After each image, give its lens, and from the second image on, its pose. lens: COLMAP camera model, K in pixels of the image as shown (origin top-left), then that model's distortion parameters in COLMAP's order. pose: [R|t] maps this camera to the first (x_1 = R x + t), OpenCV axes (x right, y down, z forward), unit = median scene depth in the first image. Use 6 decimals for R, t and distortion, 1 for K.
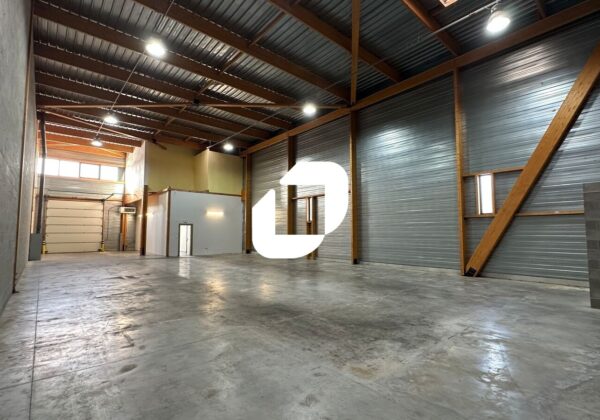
lens RADIAL K [[303.4, 0, 300.0], [0, 303.4, 210.0], [0, 0, 1]] dist [-0.024510, -0.000041]
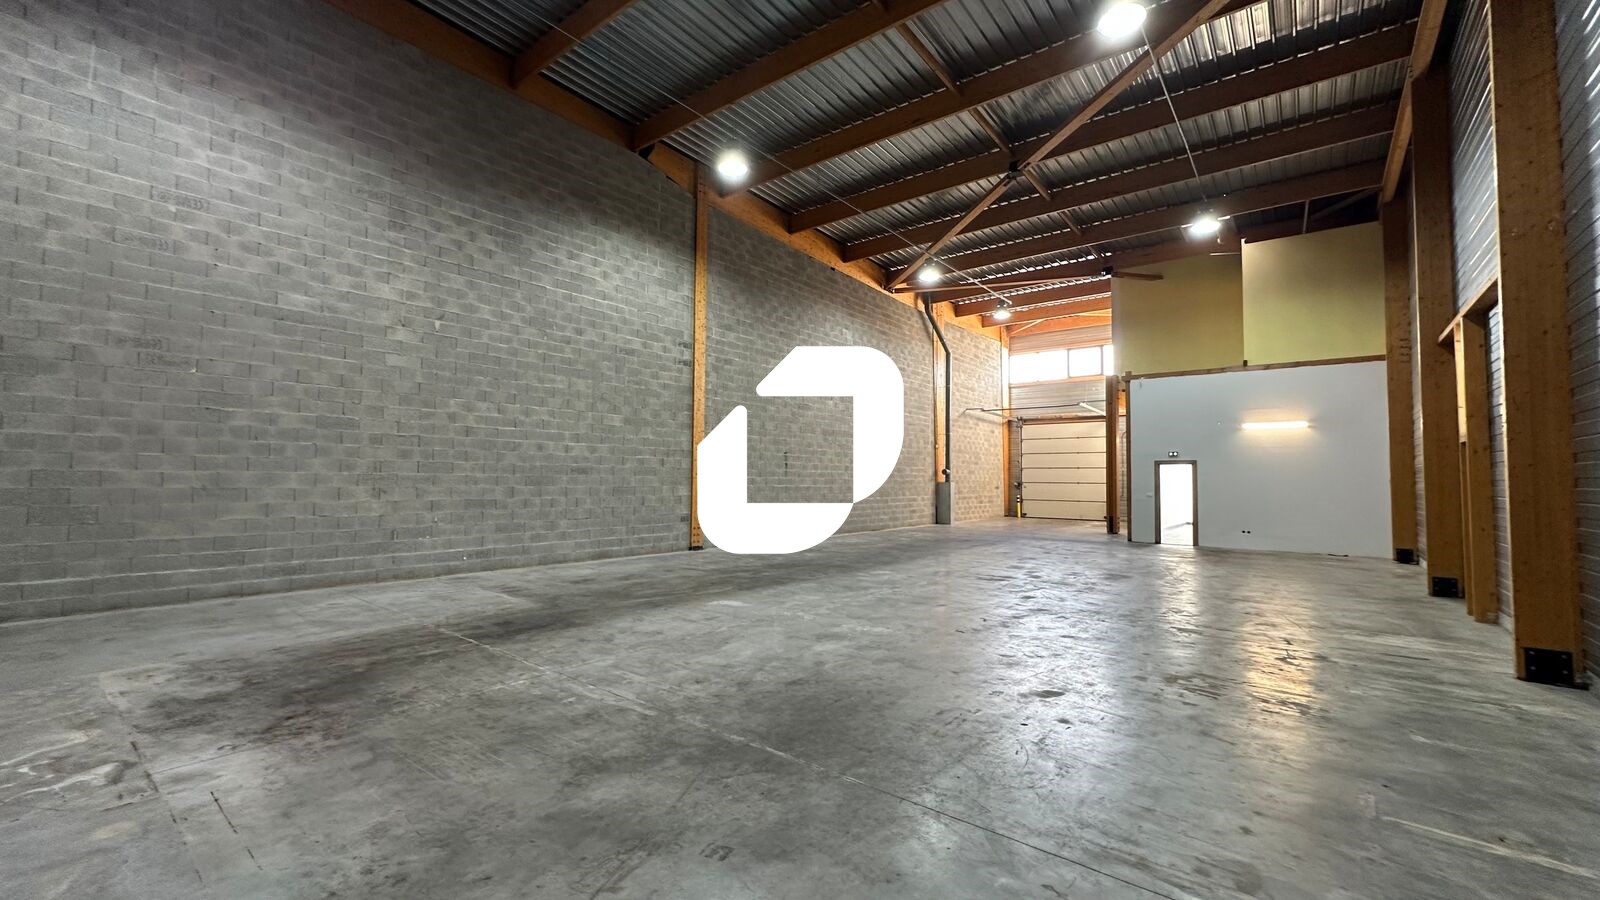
lens RADIAL K [[637.7, 0, 800.0], [0, 637.7, 450.0], [0, 0, 1]] dist [0.000060, 0.000155]
pose [[0.165999, -0.039593, -0.985331, 1.056548], [0.062959, 0.997581, -0.029479, 0.082187], [0.984114, -0.057142, 0.168090, 1.235503]]
